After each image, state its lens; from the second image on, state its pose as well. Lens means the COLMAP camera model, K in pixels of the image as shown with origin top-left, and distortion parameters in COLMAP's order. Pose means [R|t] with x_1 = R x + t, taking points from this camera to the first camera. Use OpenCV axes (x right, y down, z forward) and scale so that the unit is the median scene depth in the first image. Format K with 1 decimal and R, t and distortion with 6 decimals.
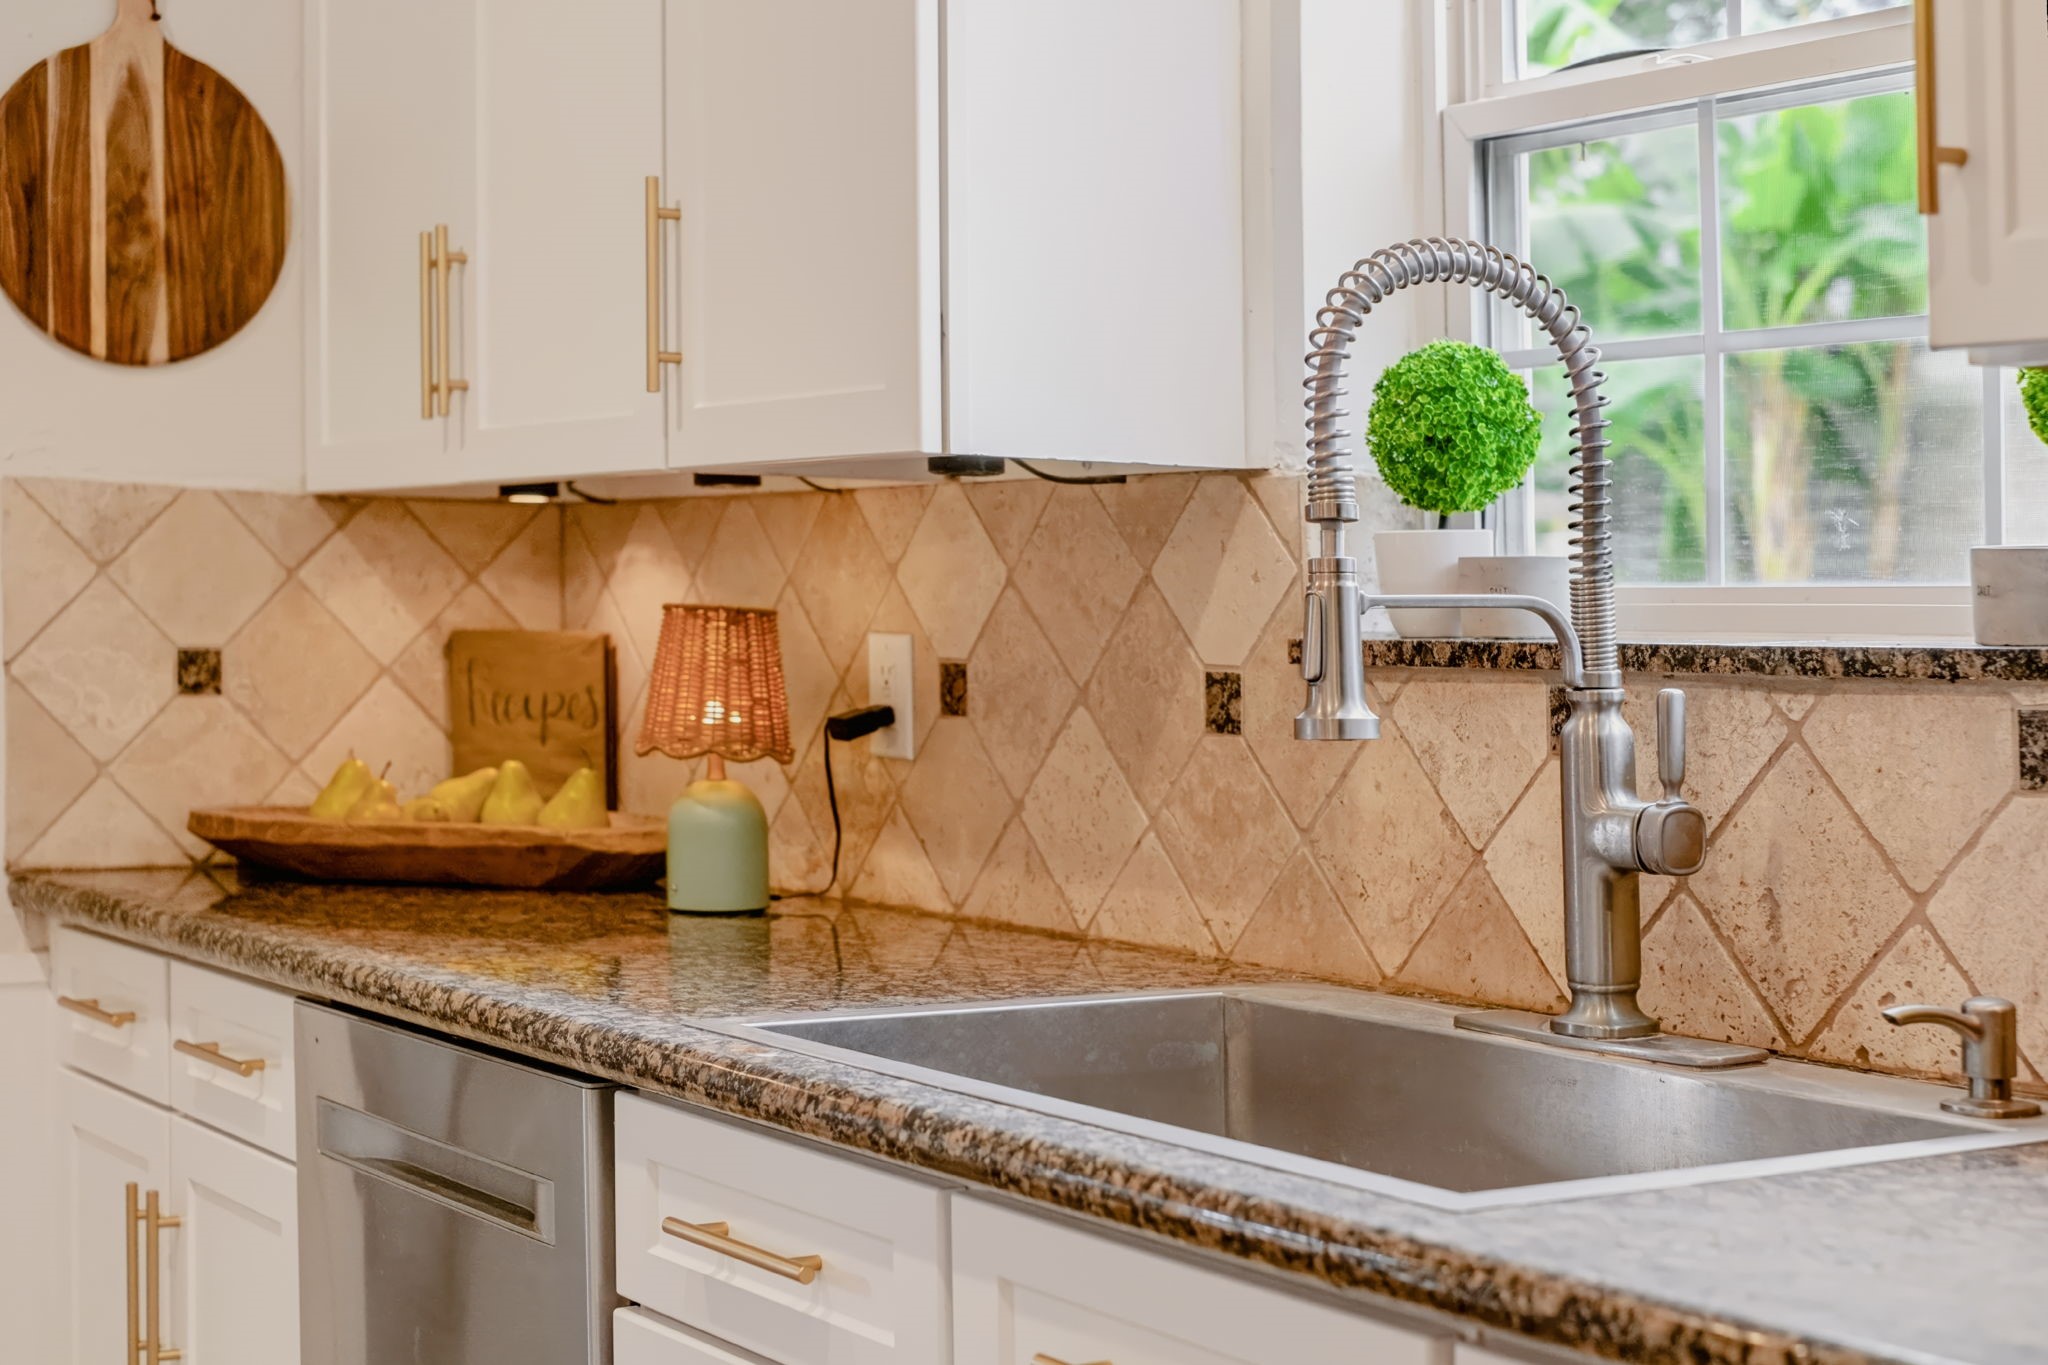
lens RADIAL K [[3415.6, 0, 1030.6], [0, 3415.6, 677.4], [0, 0, 1]] dist [-0.032736, 0.000000]
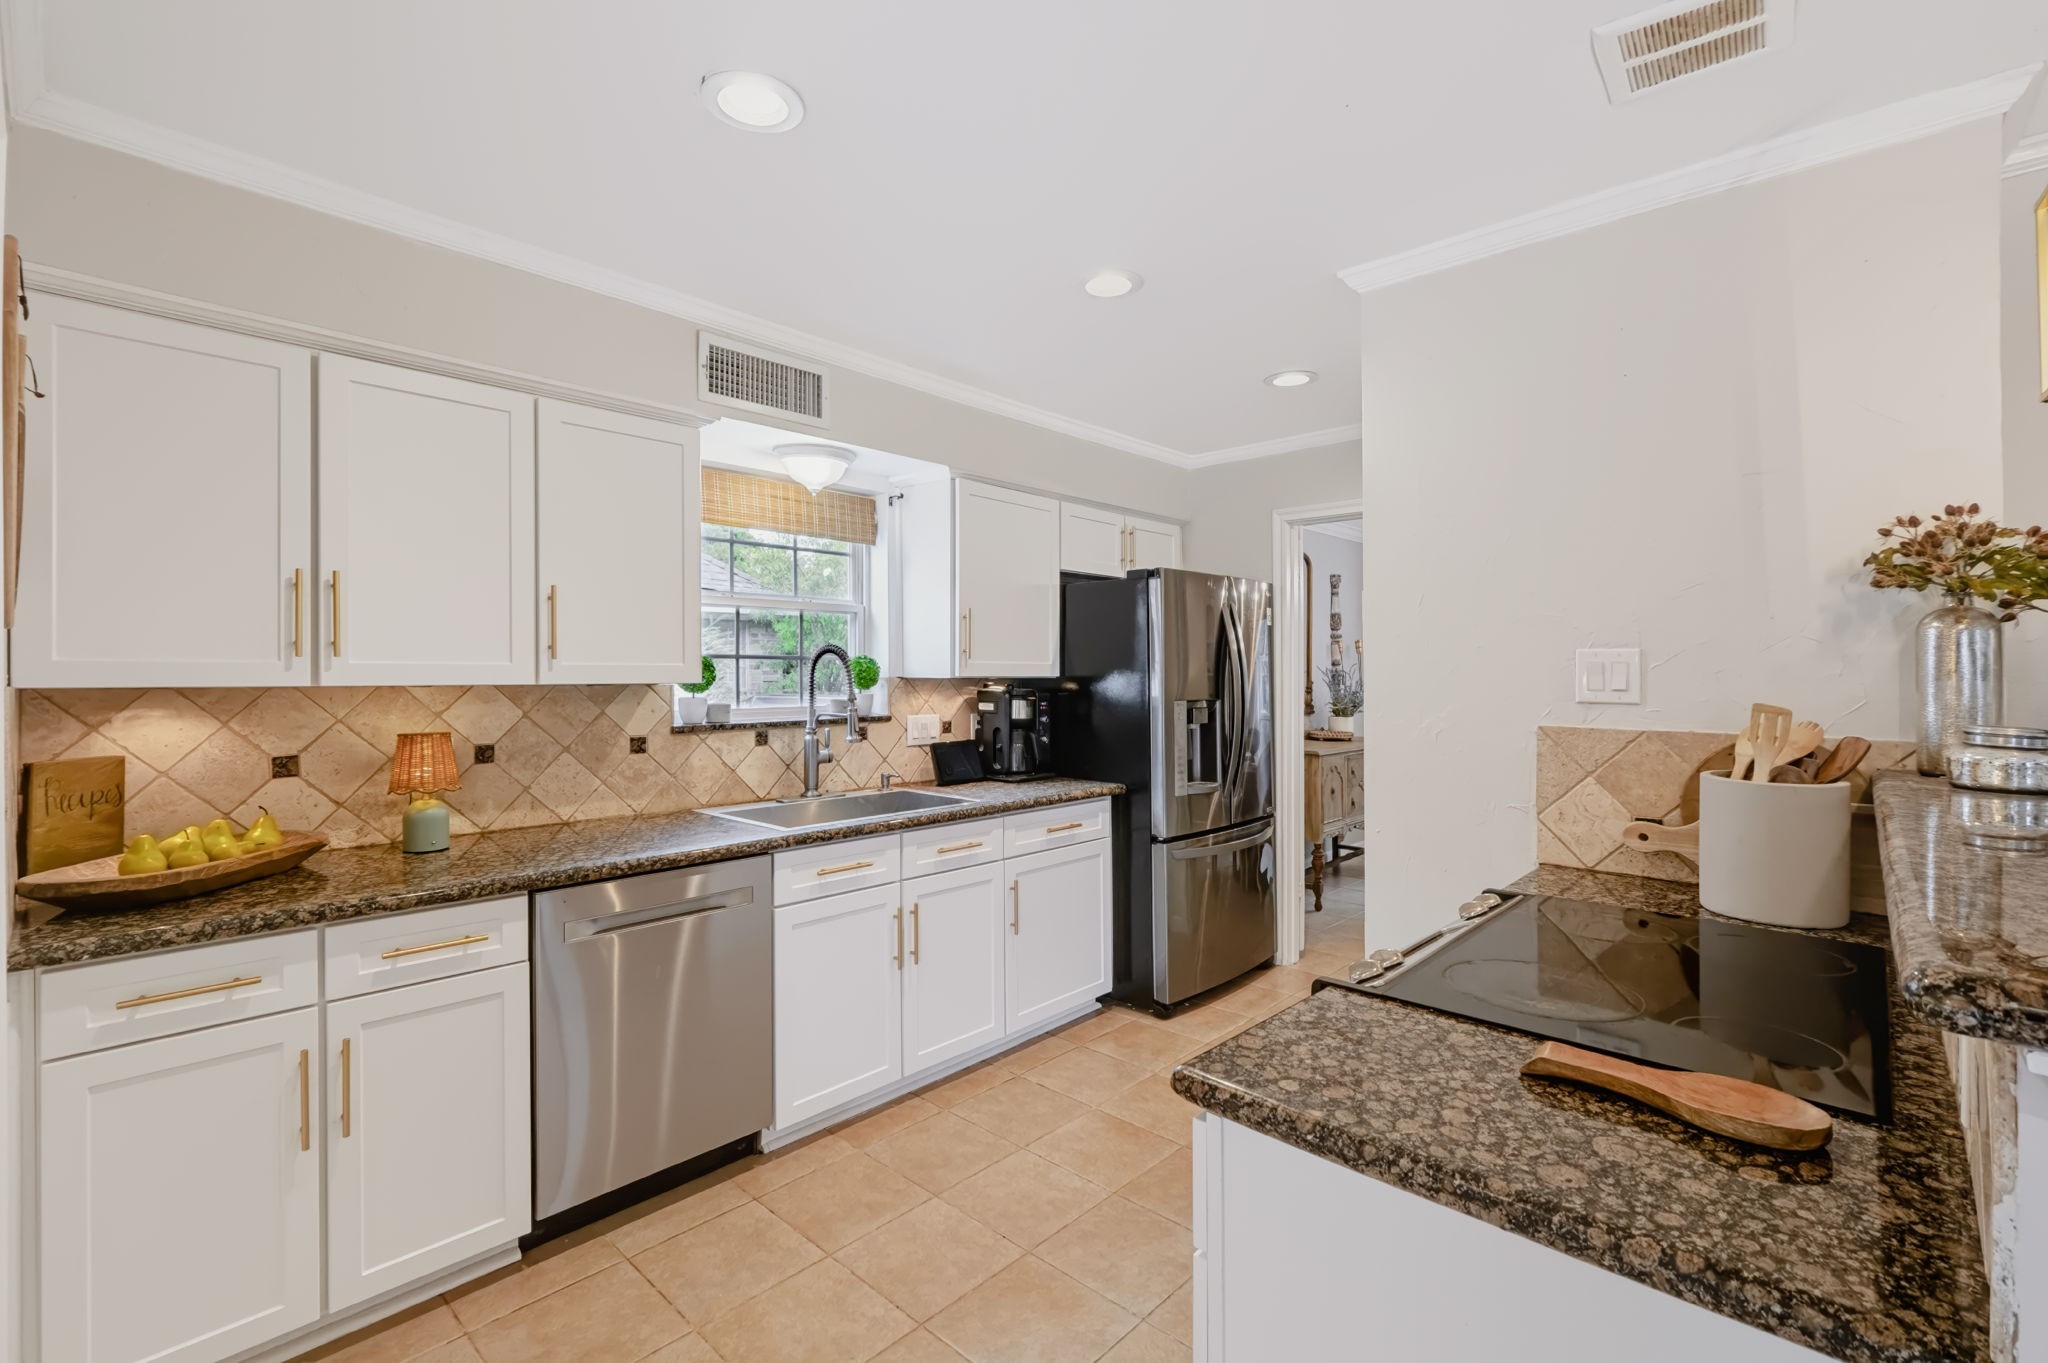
lens RADIAL K [[947.8, 0, 1039.5], [0, 947.8, 677.2], [0, 0, 1]] dist [-0.000270, 0.001067]
pose [[-0.285240, -0.017549, 0.958295, -1.024487], [0.013939, 0.999651, 0.022456, -0.081258], [-0.958355, 0.019763, -0.284896, 0.847025]]
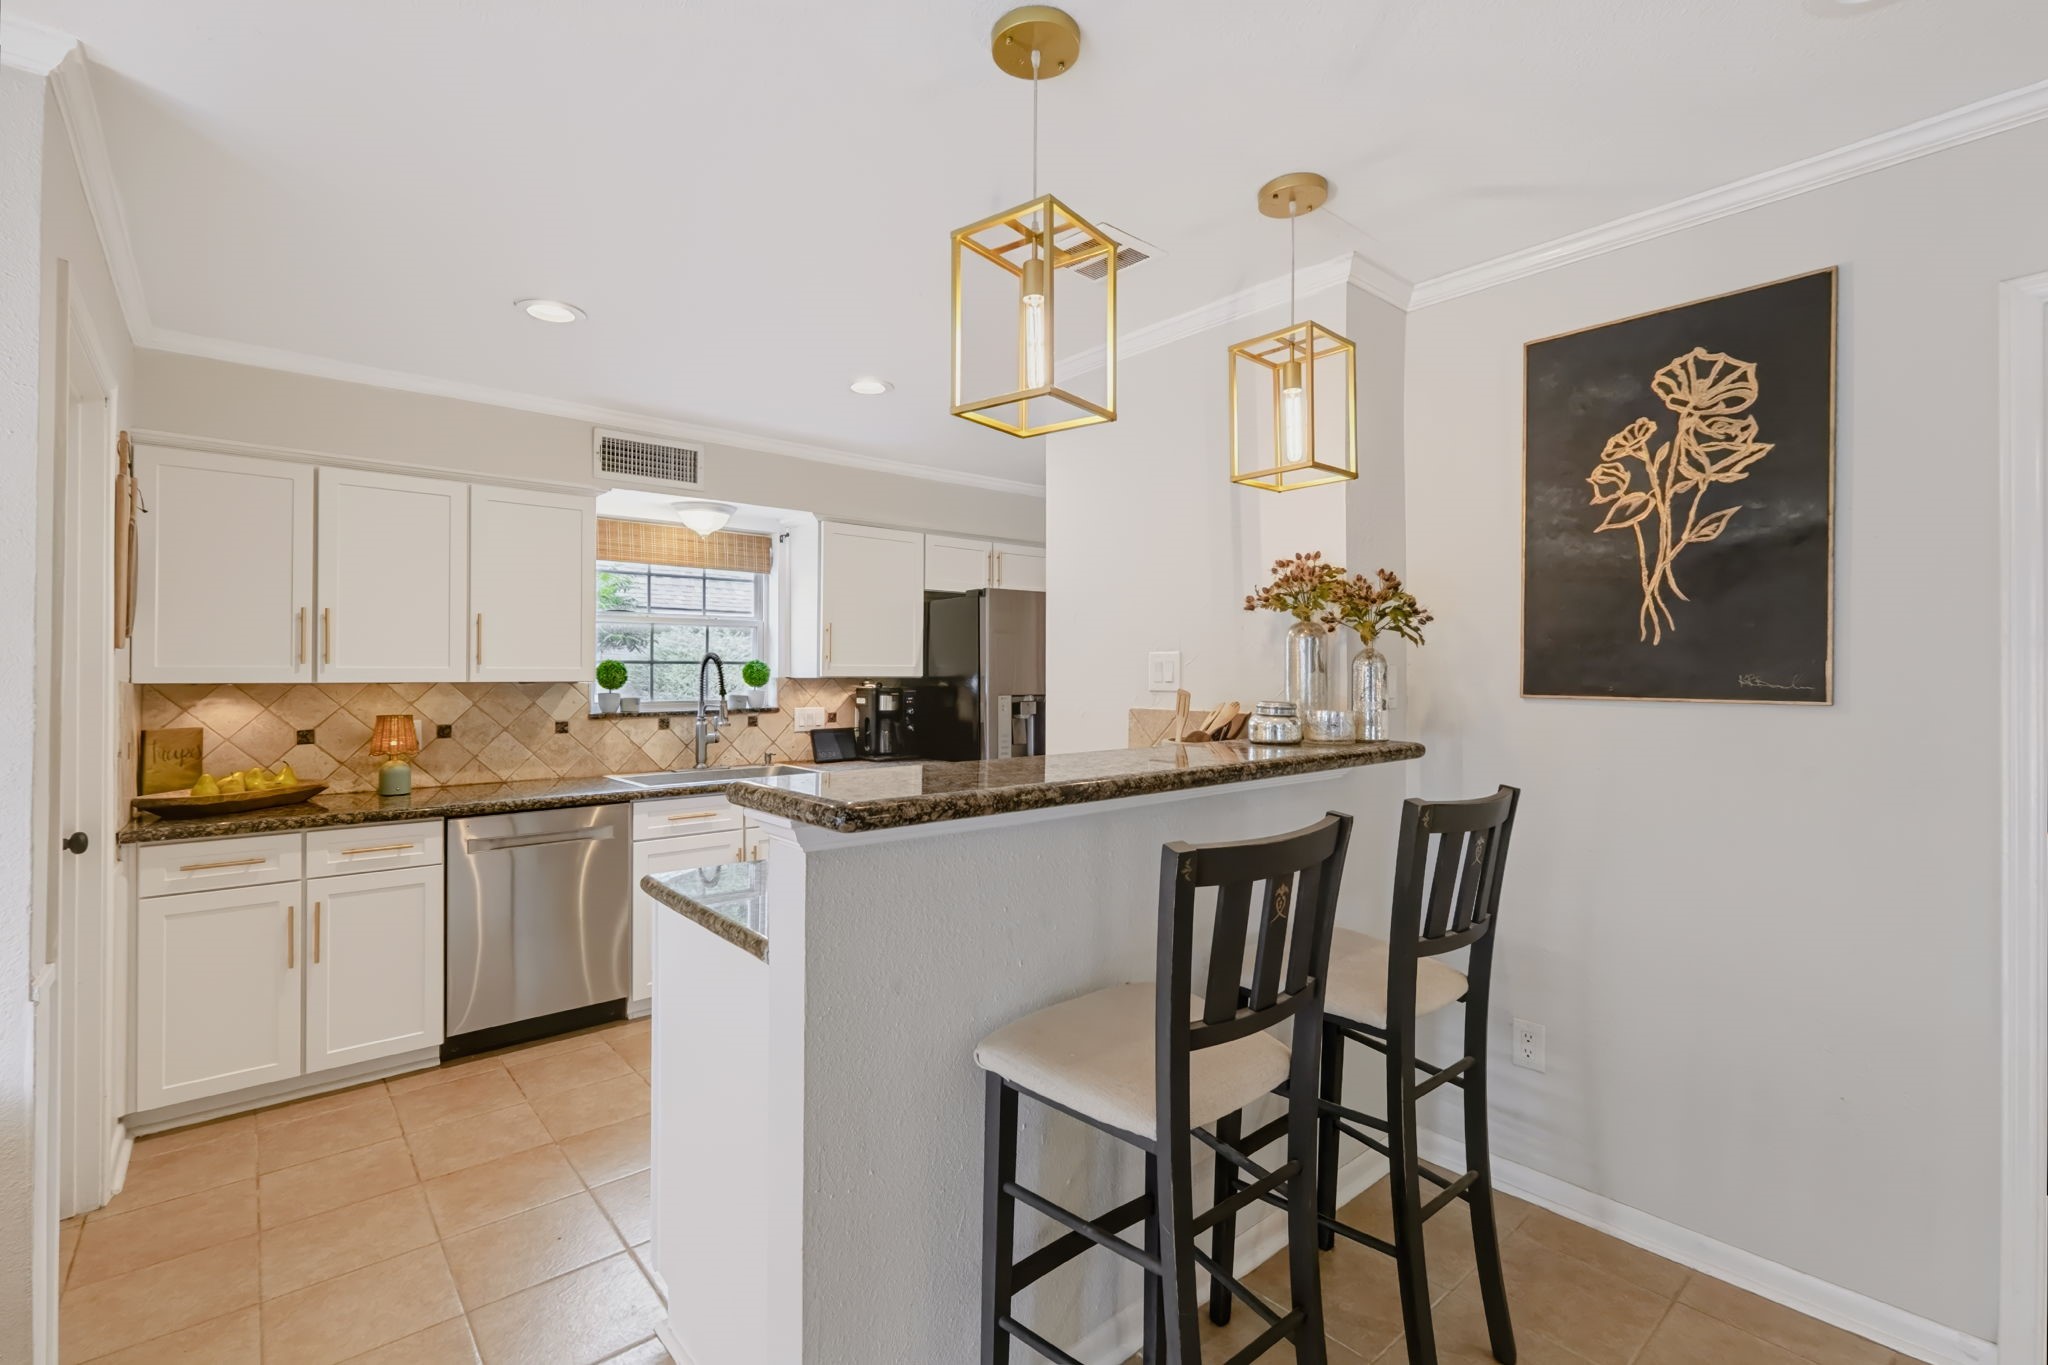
lens RADIAL K [[947.8, 0, 1022.3], [0, 947.8, 668.5], [0, 0, 1]] dist [-0.000270, 0.001067]
pose [[-0.176087, -0.003094, 0.984370, -1.409996], [0.020650, 0.999763, 0.006837, -0.073271], [-0.984158, 0.021531, -0.175982, 0.553751]]
